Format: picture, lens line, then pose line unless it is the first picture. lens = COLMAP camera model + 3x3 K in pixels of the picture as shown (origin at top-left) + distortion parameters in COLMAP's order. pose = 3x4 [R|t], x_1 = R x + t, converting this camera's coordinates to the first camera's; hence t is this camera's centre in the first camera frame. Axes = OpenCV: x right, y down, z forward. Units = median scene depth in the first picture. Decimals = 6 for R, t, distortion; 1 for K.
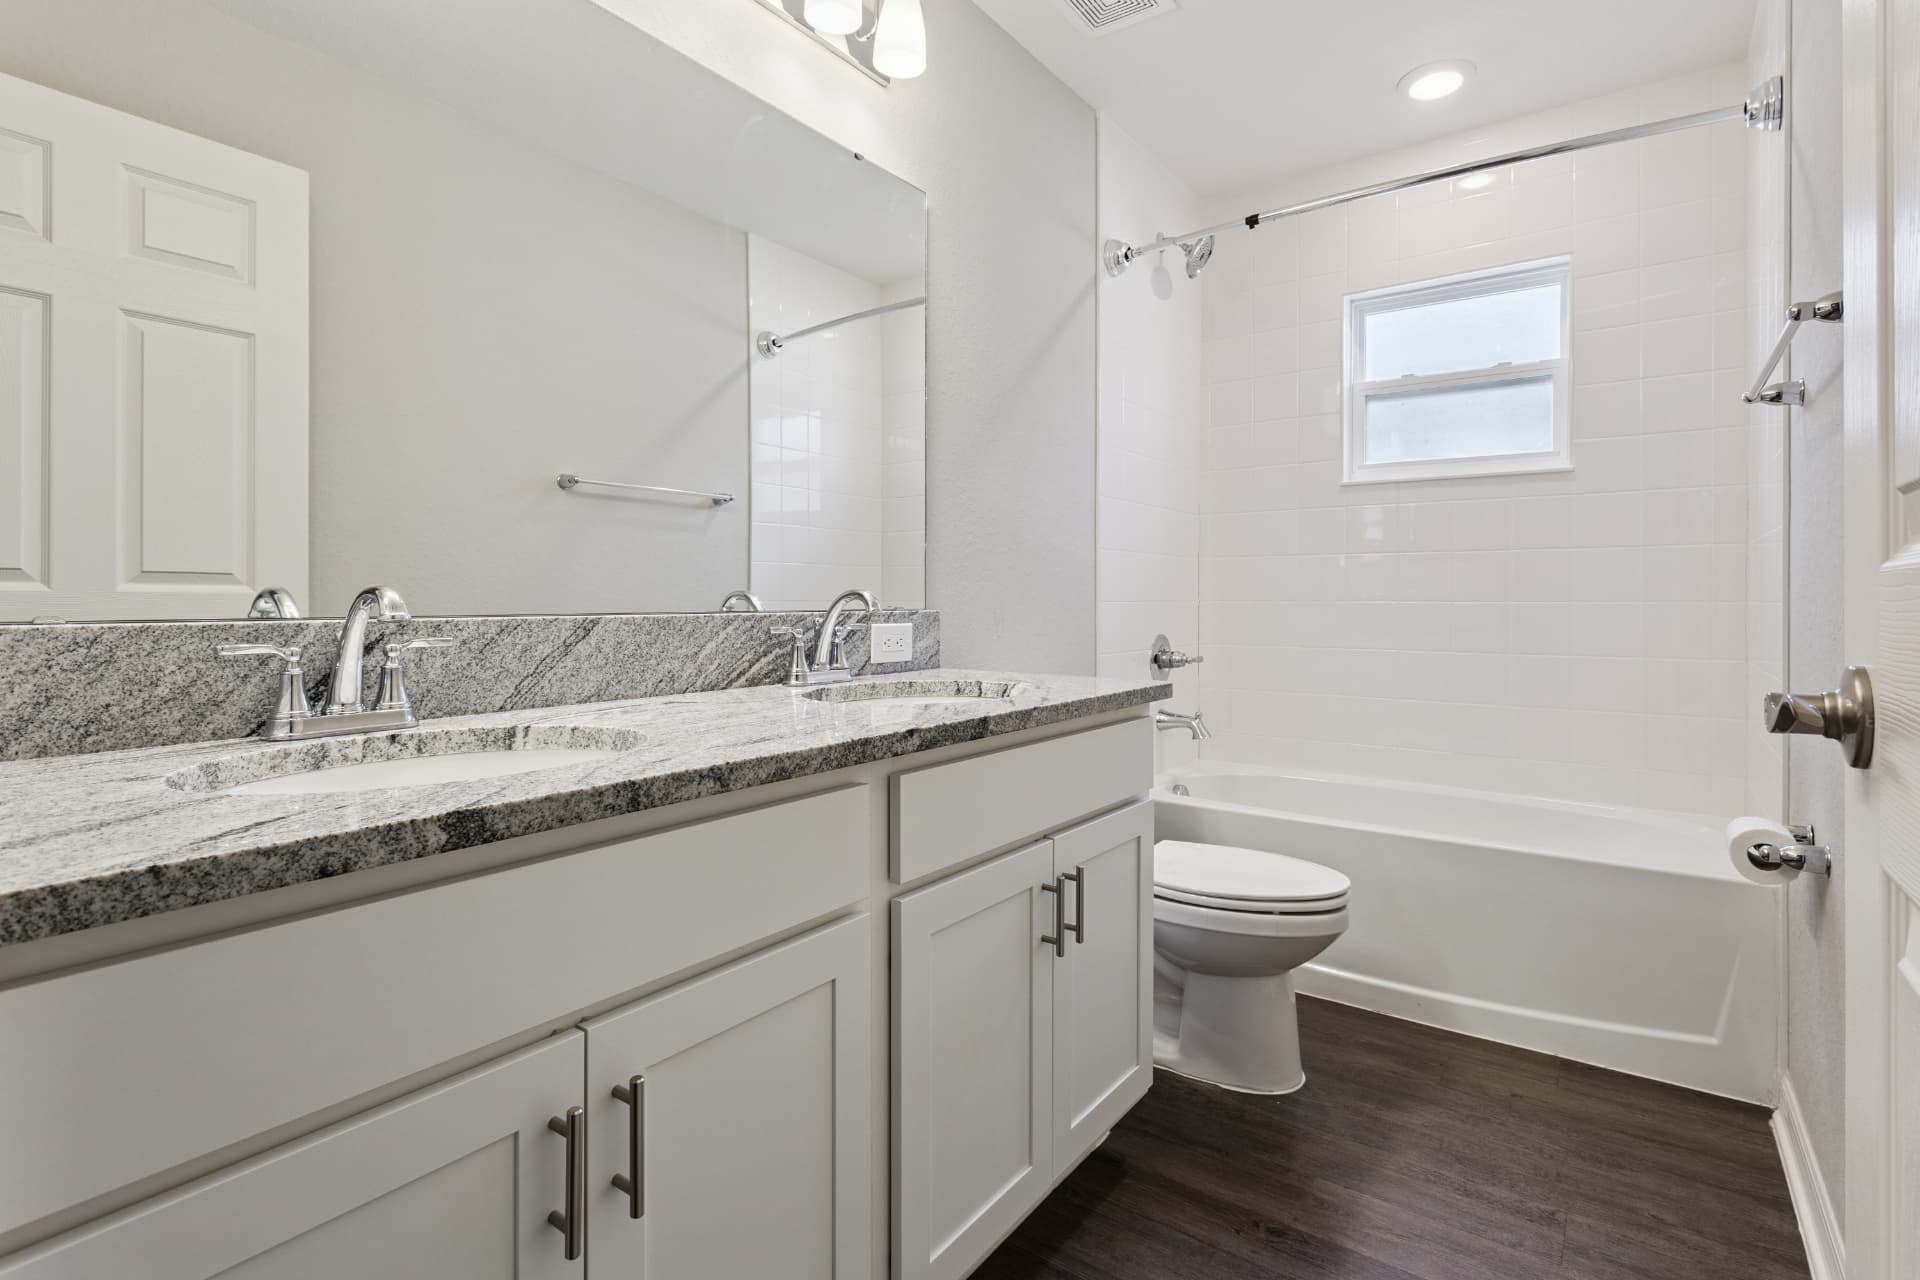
lens RADIAL K [[937.6, 0, 963.0], [0, 937.6, 609.0], [0, 0, 1]] dist [0.000912, 0.000163]
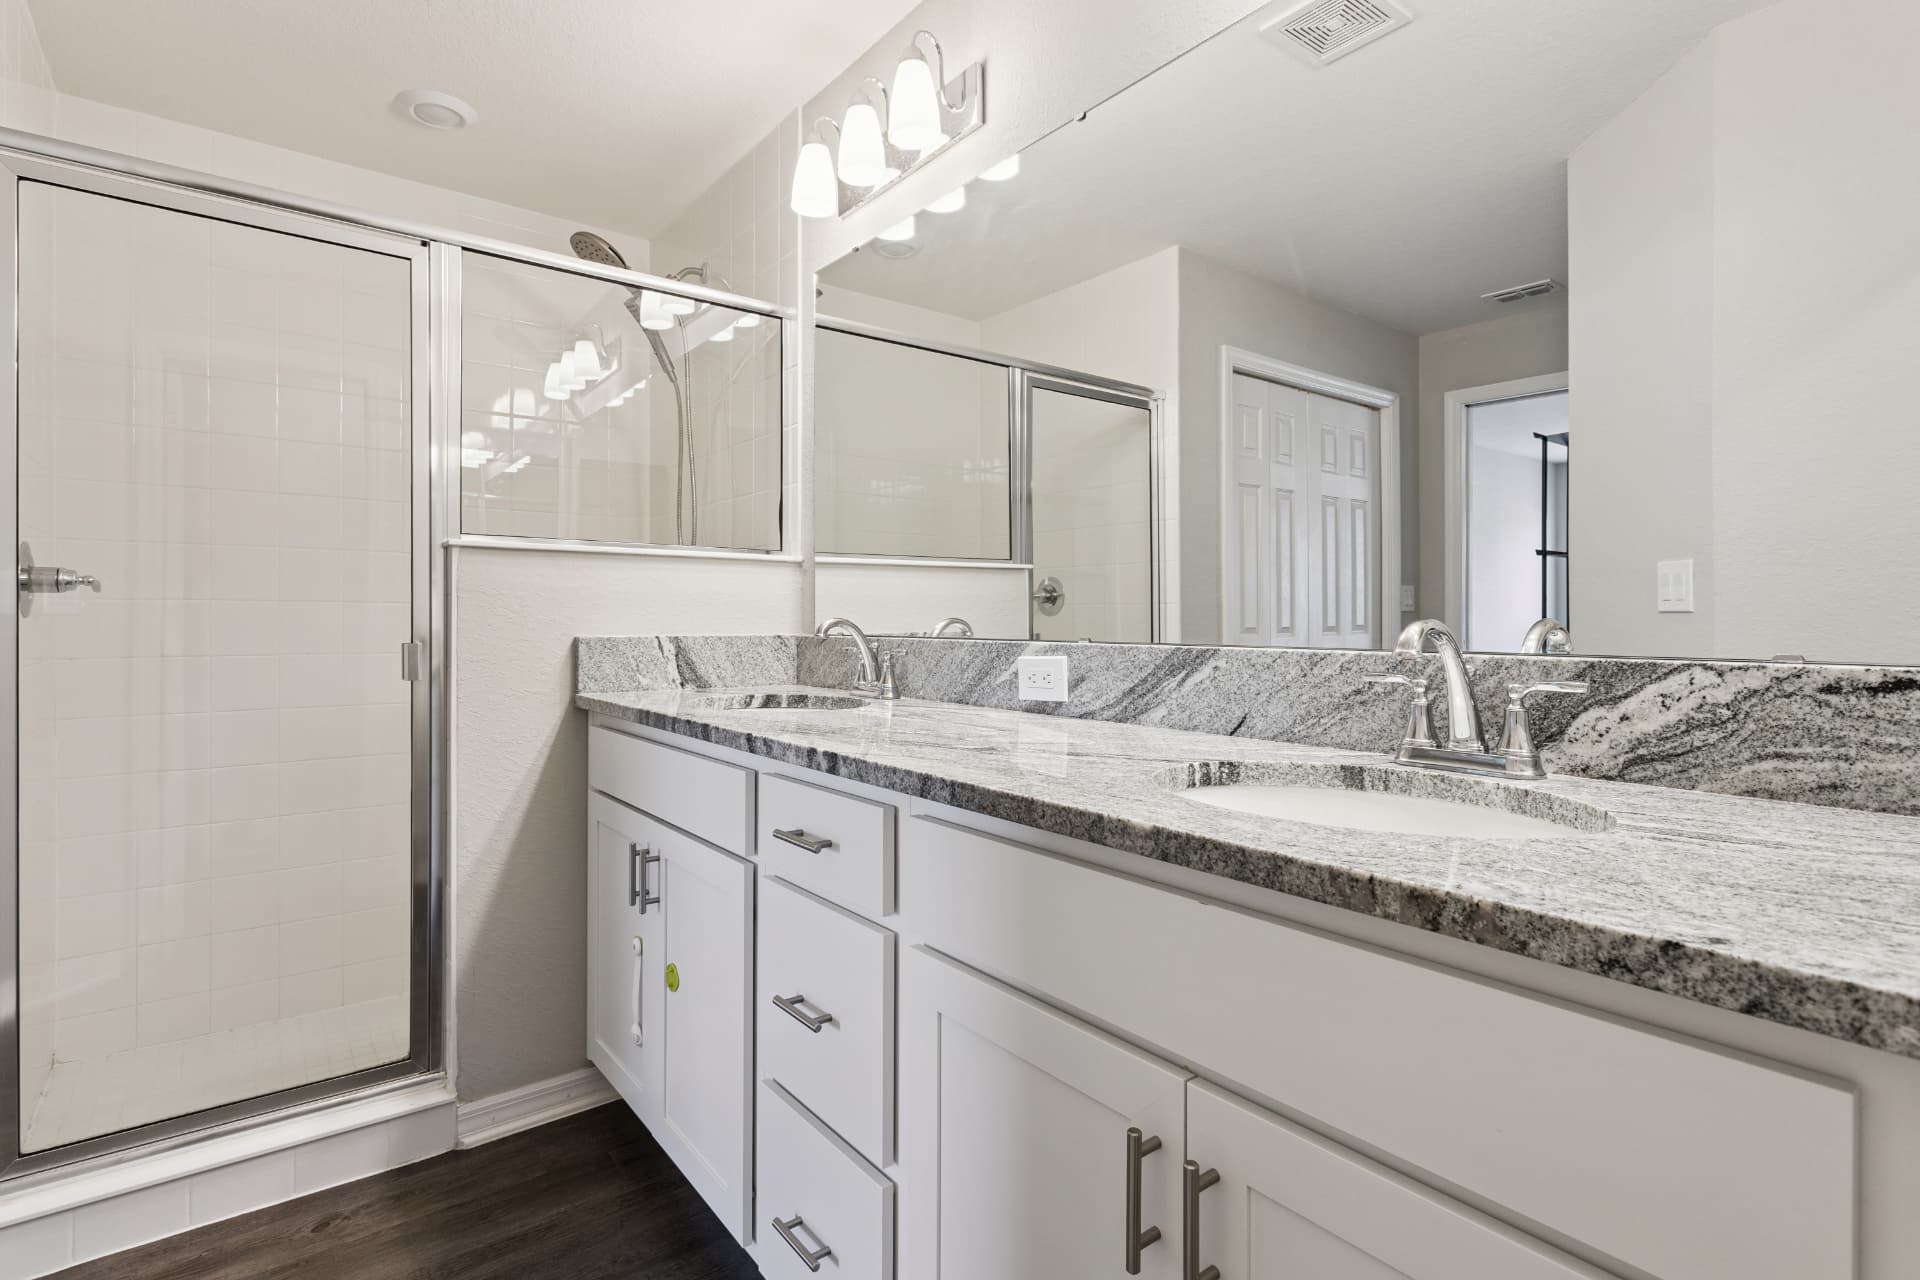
lens RADIAL K [[937.6, 0, 963.0], [0, 937.6, 609.0], [0, 0, 1]] dist [0.000912, 0.000163]
pose [[-0.288219, -0.017709, -0.957401, 0.466485], [-0.011255, 0.999823, -0.015105, -0.017449], [0.957498, 0.006422, -0.288367, 0.816374]]
